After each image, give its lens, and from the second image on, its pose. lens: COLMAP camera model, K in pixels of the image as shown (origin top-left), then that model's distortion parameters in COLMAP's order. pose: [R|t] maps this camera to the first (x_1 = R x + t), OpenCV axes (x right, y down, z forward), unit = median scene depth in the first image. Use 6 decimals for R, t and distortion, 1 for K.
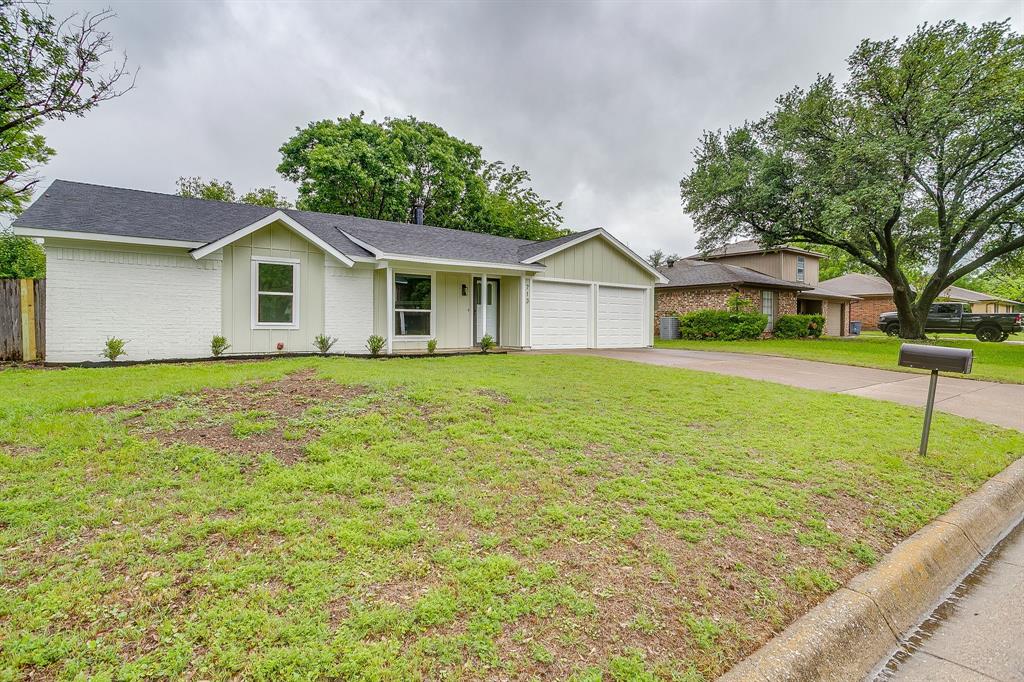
lens RADIAL K [[505.9, 0, 507.7], [0, 505.9, 338.8], [0, 0, 1]] dist [-0.057518, 0.031814]
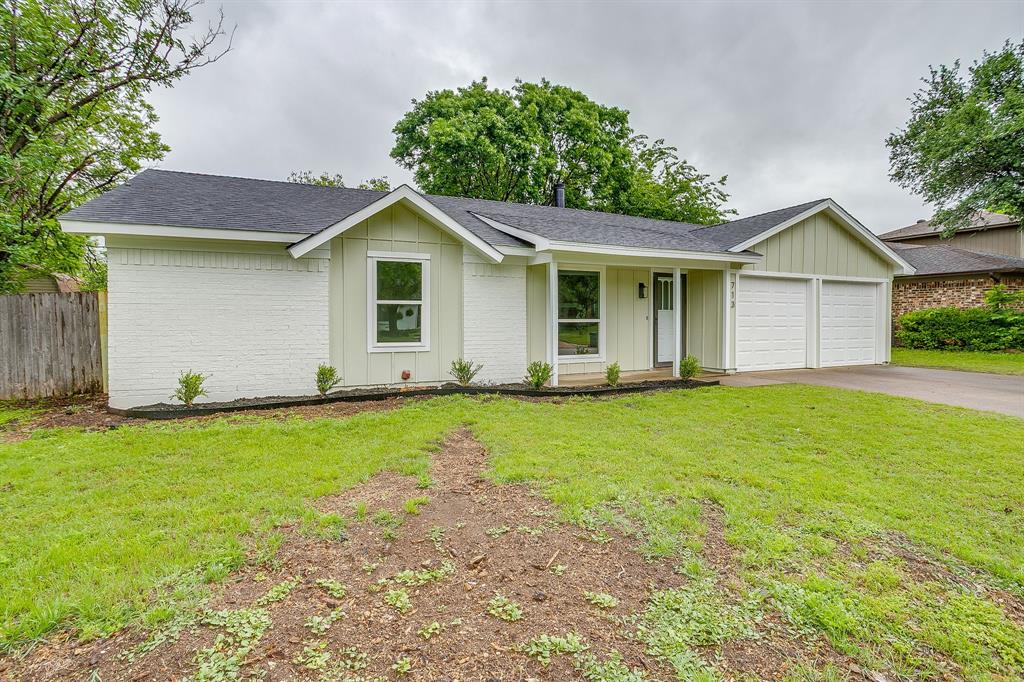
lens RADIAL K [[505.9, 0, 507.7], [0, 505.9, 338.8], [0, 0, 1]] dist [-0.057518, 0.031814]
pose [[0.981741, -0.001806, -0.190214, -0.137099], [0.004062, 0.999926, 0.011471, -0.036432], [0.190179, -0.012034, 0.981676, 0.249976]]
